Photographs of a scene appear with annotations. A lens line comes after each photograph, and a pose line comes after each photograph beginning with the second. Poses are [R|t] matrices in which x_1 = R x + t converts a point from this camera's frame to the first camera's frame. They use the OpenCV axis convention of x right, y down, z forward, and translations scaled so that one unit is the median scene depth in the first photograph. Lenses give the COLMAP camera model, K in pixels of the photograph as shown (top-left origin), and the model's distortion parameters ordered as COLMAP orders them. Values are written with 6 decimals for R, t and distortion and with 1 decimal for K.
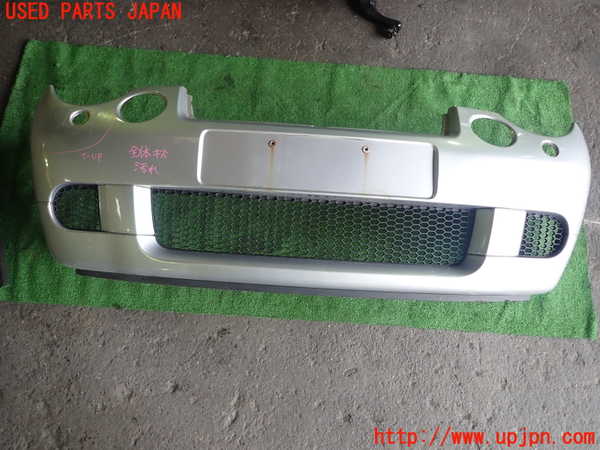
lens RADIAL K [[435.4, 0, 300.0], [0, 435.4, 225.0], [0, 0, 1]] dist [0.006739, -0.000421]
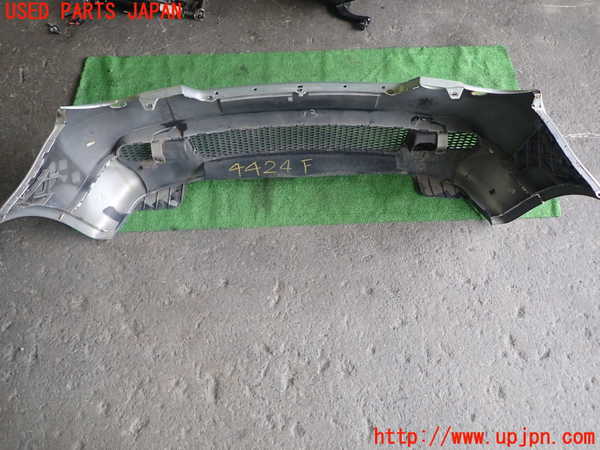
lens RADIAL K [[435.4, 0, 300.0], [0, 435.4, 225.0], [0, 0, 1]] dist [0.006739, -0.000421]
pose [[0.993818, -0.110448, 0.011308, -0.074489], [0.110706, 0.978094, -0.176286, 0.433307], [0.008410, 0.176448, 0.984274, -0.219080]]
